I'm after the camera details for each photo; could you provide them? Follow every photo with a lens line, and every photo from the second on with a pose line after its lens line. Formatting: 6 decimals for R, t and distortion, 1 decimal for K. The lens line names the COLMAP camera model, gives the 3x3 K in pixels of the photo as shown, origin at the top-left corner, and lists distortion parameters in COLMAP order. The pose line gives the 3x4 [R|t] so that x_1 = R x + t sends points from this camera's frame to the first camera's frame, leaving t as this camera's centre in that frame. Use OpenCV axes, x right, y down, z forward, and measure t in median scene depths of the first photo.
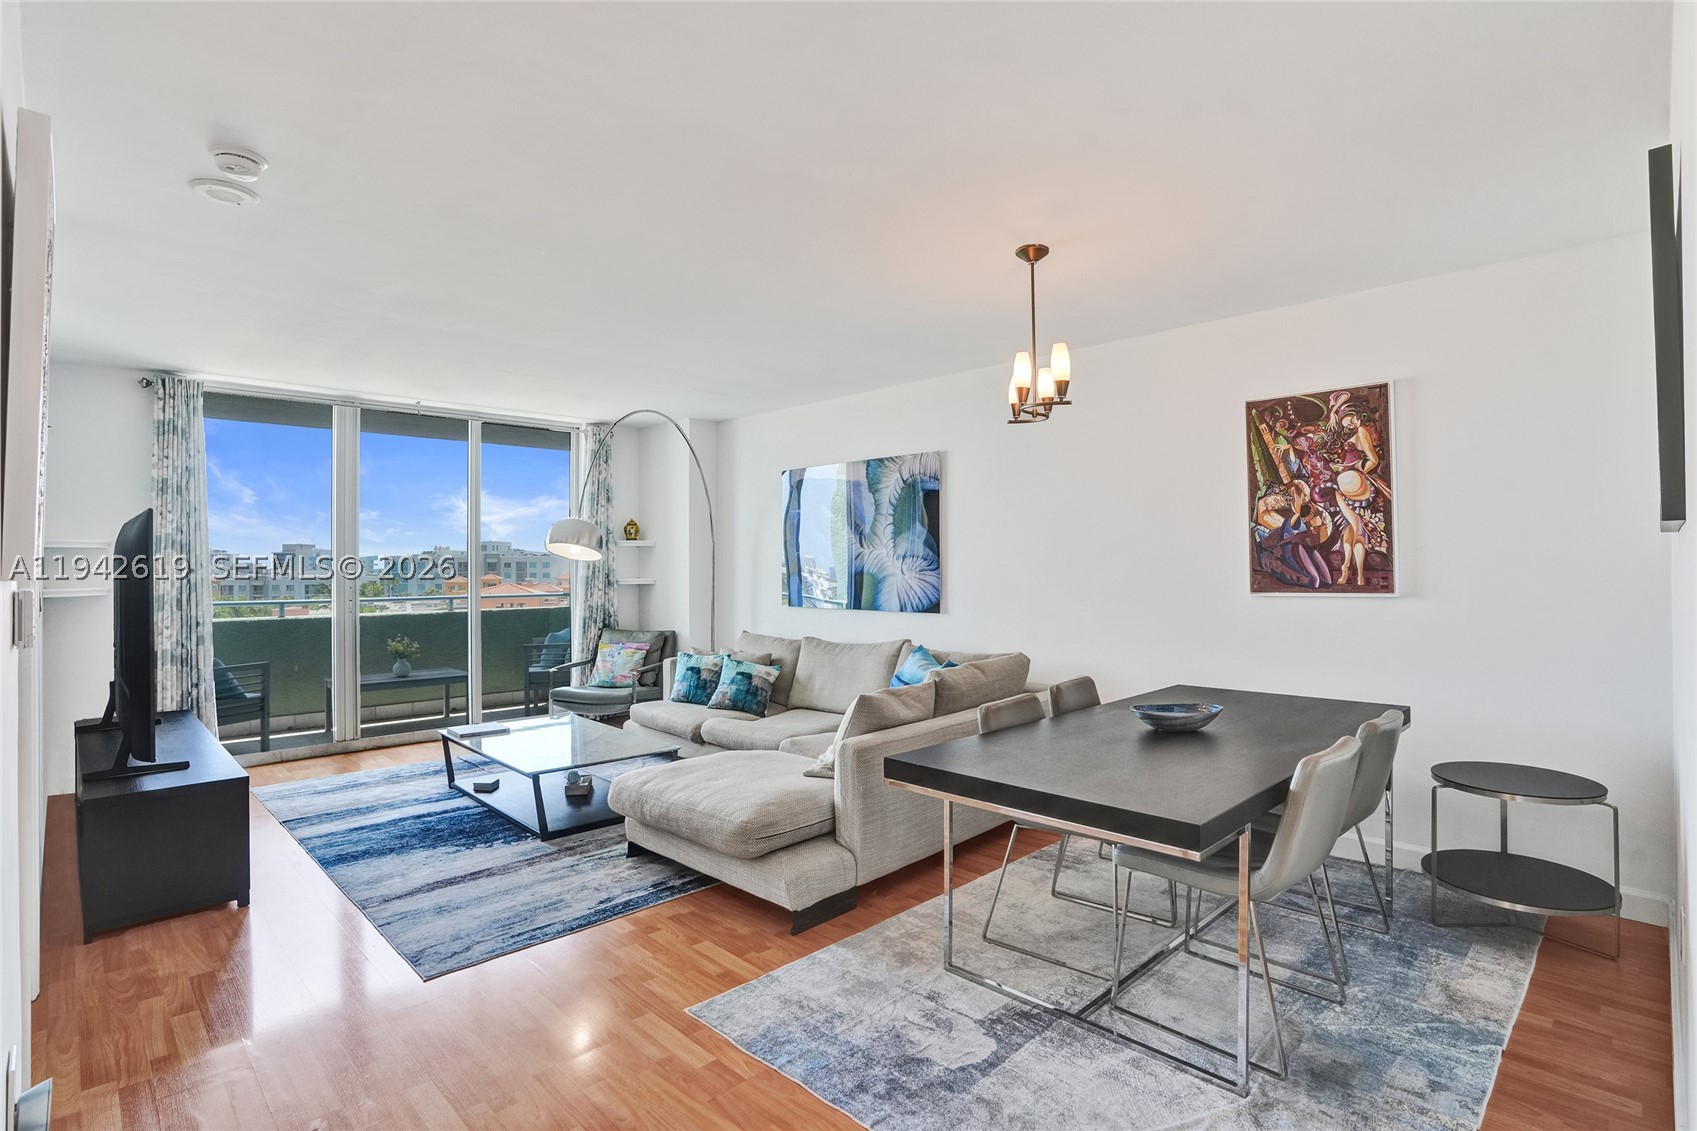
lens RADIAL K [[826.2, 0, 847.6], [0, 826.2, 555.1], [0, 0, 1]] dist [-0.075891, 0.033419]
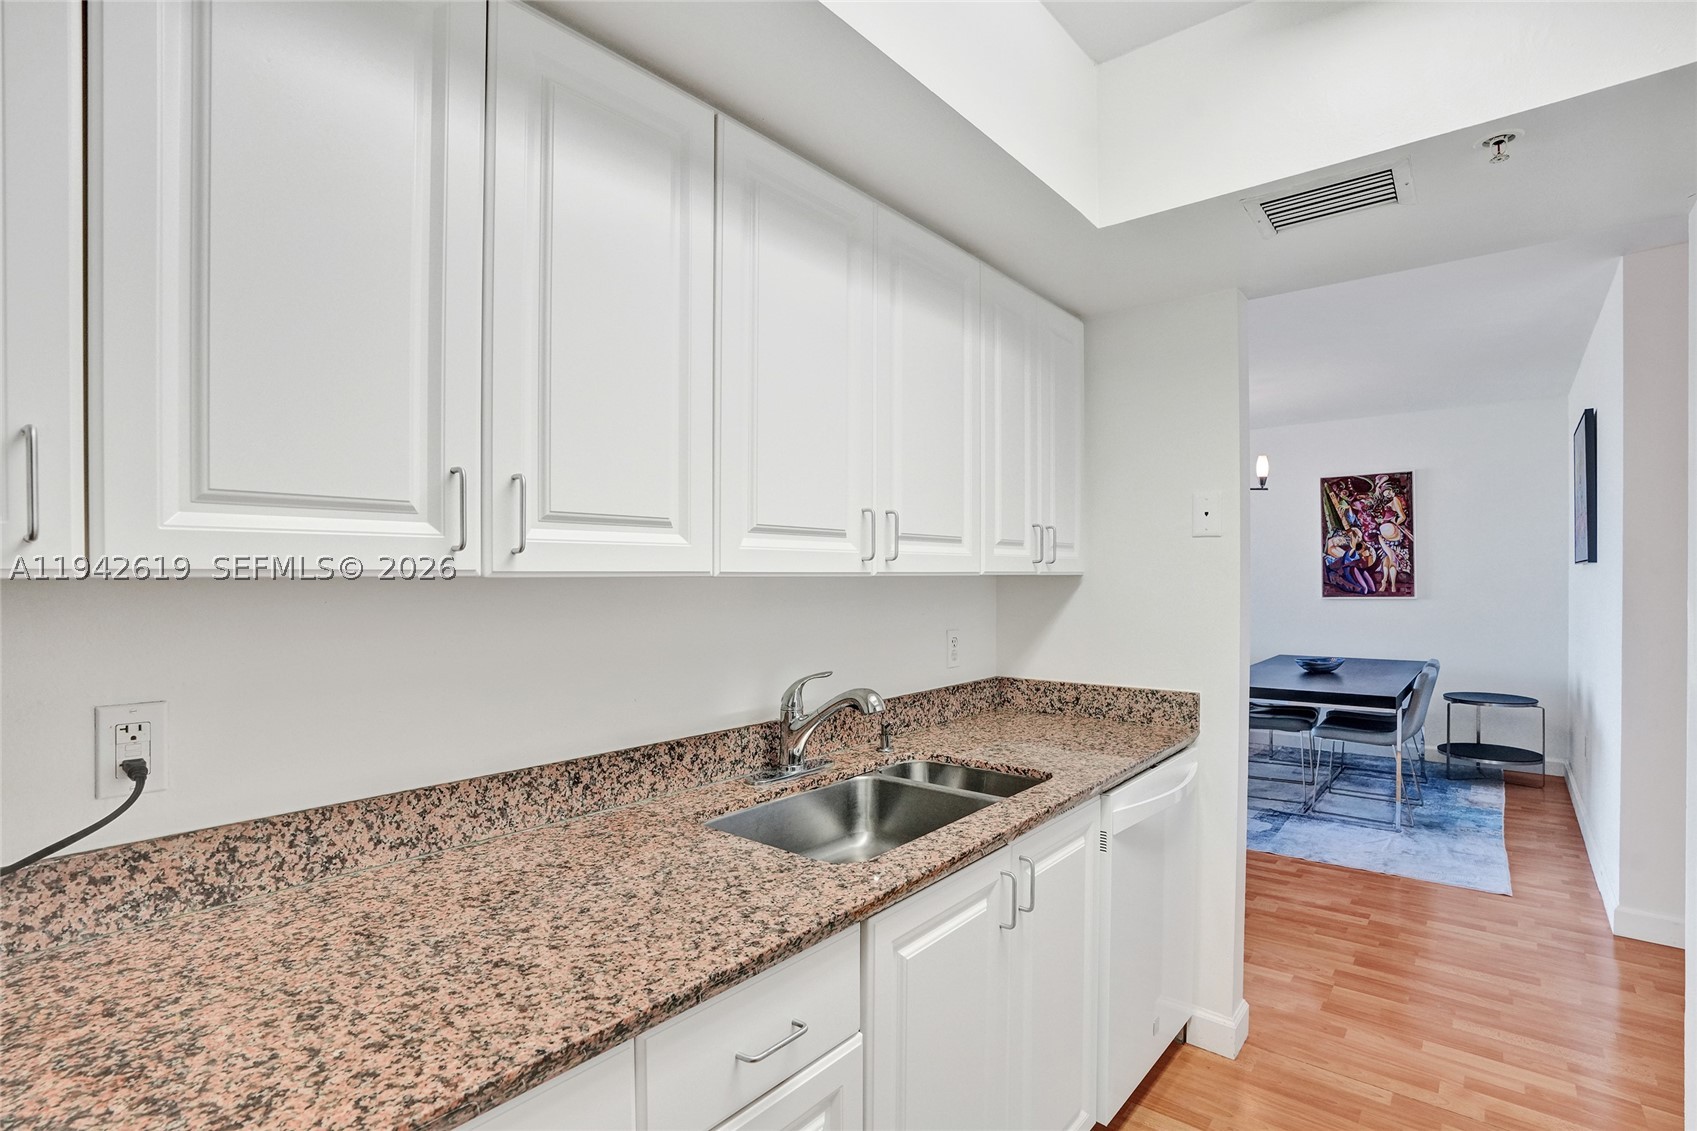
lens RADIAL K [[812.0, 0, 850.3], [0, 812.0, 575.1], [0, 0, 1]] dist [-0.070726, 0.029005]
pose [[0.995194, 0.001519, 0.097913, -0.600069], [-0.002602, 0.999937, 0.010935, -0.011992], [-0.097890, -0.011137, 0.995135, -0.482343]]
